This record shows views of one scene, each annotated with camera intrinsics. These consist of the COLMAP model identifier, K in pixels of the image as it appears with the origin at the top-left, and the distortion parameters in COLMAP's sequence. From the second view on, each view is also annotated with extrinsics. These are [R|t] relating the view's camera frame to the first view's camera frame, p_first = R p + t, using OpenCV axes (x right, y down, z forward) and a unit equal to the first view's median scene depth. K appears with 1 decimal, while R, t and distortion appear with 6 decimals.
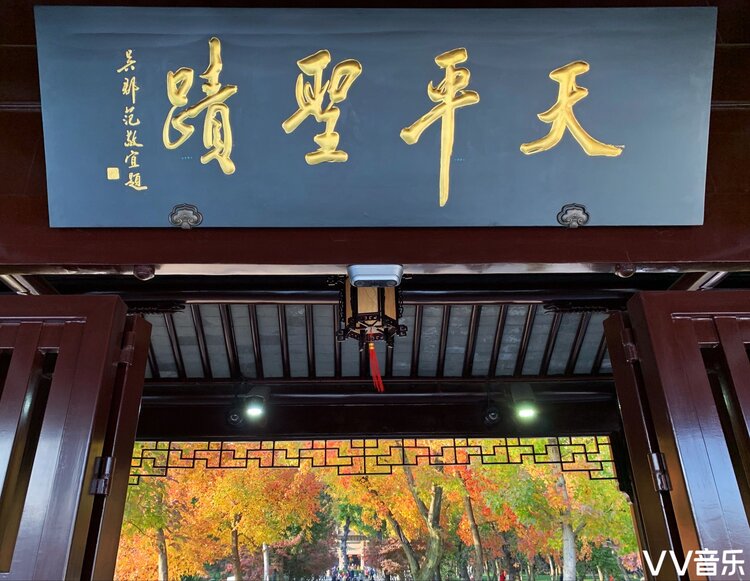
lens RADIAL K [[624.6, 0, 368.5], [0, 624.6, 292.0], [0, 0, 1]] dist [0.031583, -0.007423]
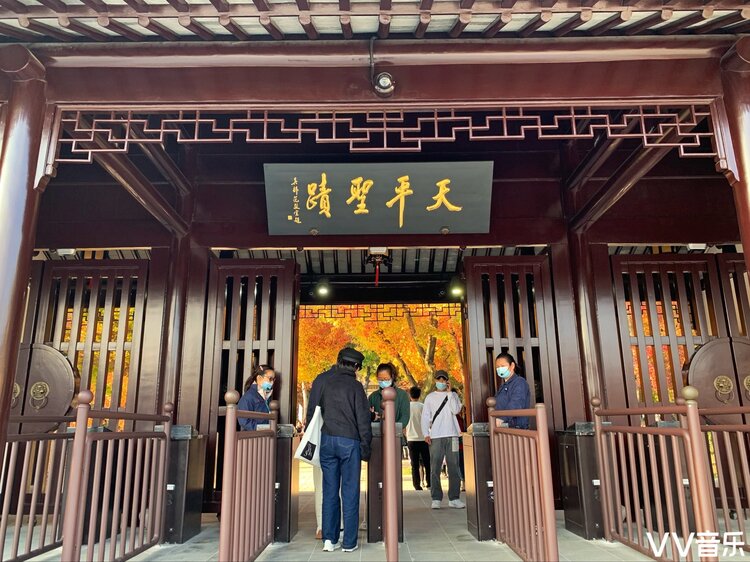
lens RADIAL K [[570.0, 0, 376.2], [0, 570.0, 280.5], [0, 0, 1]] dist [-0.000162, 0.000035]
pose [[0.999846, -0.002647, -0.017376, 0.049440], [0.005869, 0.982134, 0.188091, -0.402313], [0.016568, -0.188164, 0.981998, -1.714983]]
